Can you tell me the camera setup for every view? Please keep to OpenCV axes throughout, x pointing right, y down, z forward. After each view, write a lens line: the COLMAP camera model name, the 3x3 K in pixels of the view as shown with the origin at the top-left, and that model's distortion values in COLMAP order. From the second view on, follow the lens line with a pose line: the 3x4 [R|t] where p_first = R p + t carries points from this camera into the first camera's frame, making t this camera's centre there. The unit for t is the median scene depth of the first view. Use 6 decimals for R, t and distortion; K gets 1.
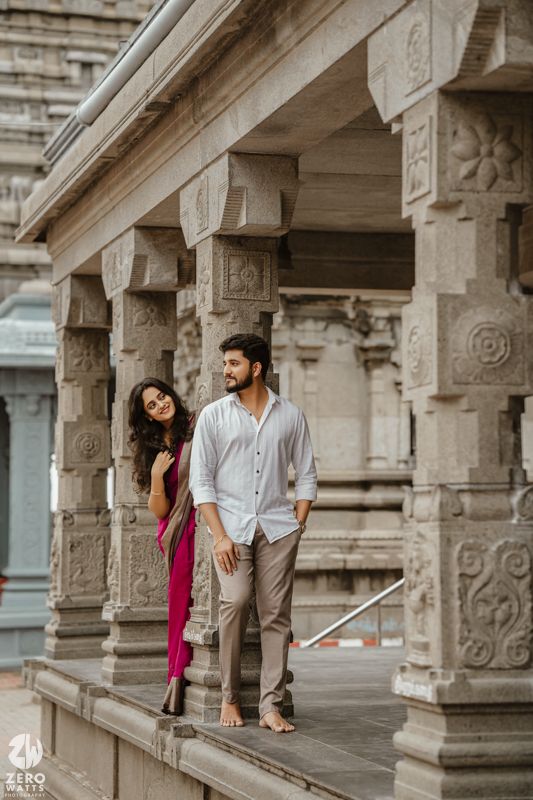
lens RADIAL K [[1911.8, 0, 266.5], [0, 1911.8, 400.0], [0, 0, 1]] dist [0.670473, 1.976297]
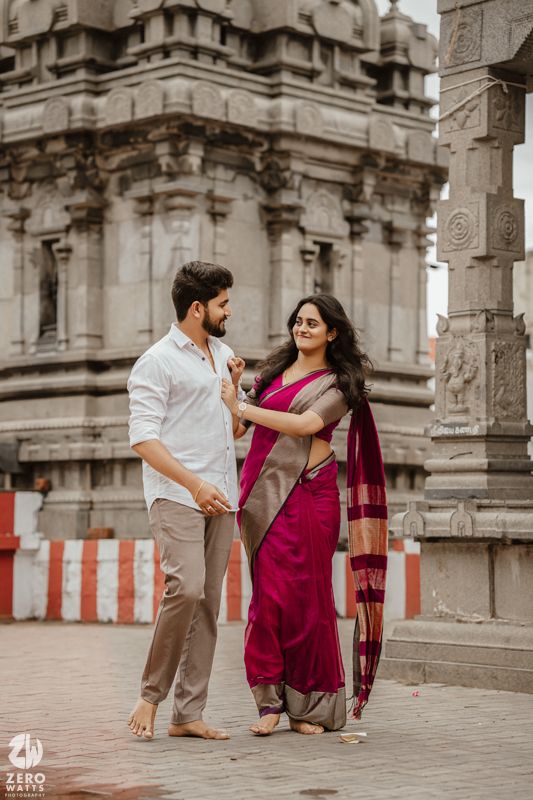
lens RADIAL K [[1911.8, 0, 266.5], [0, 1911.8, 400.0], [0, 0, 1]] dist [0.670473, 1.976297]
pose [[0.867914, 0.044369, 0.494729, -0.553677], [-0.042050, 0.998990, -0.015824, 0.107908], [-0.494931, -0.007070, 0.868903, 0.375614]]
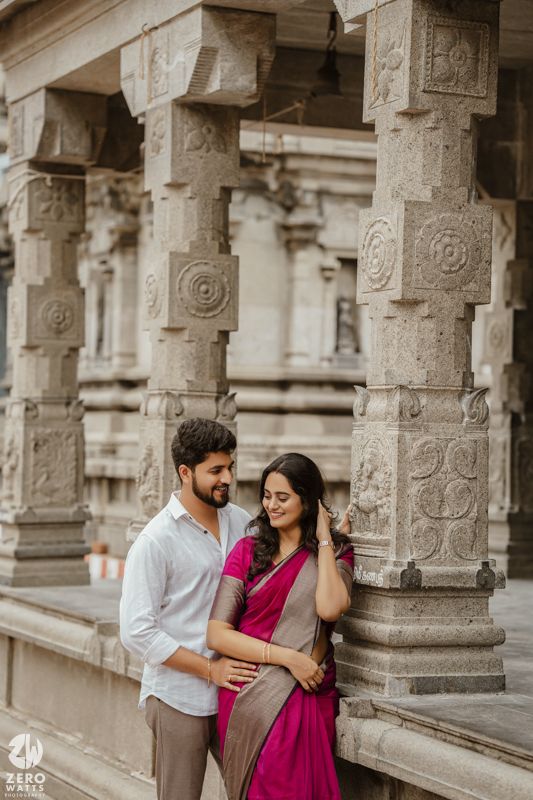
lens RADIAL K [[1907.5, 0, 266.5], [0, 1907.5, 400.0], [0, 0, 1]] dist [0.670077, 1.659350]
pose [[0.988778, 0.028882, 0.146571, -0.122191], [-0.035720, 0.998382, 0.044239, 0.019653], [-0.145056, -0.048978, 0.988210, 0.216266]]
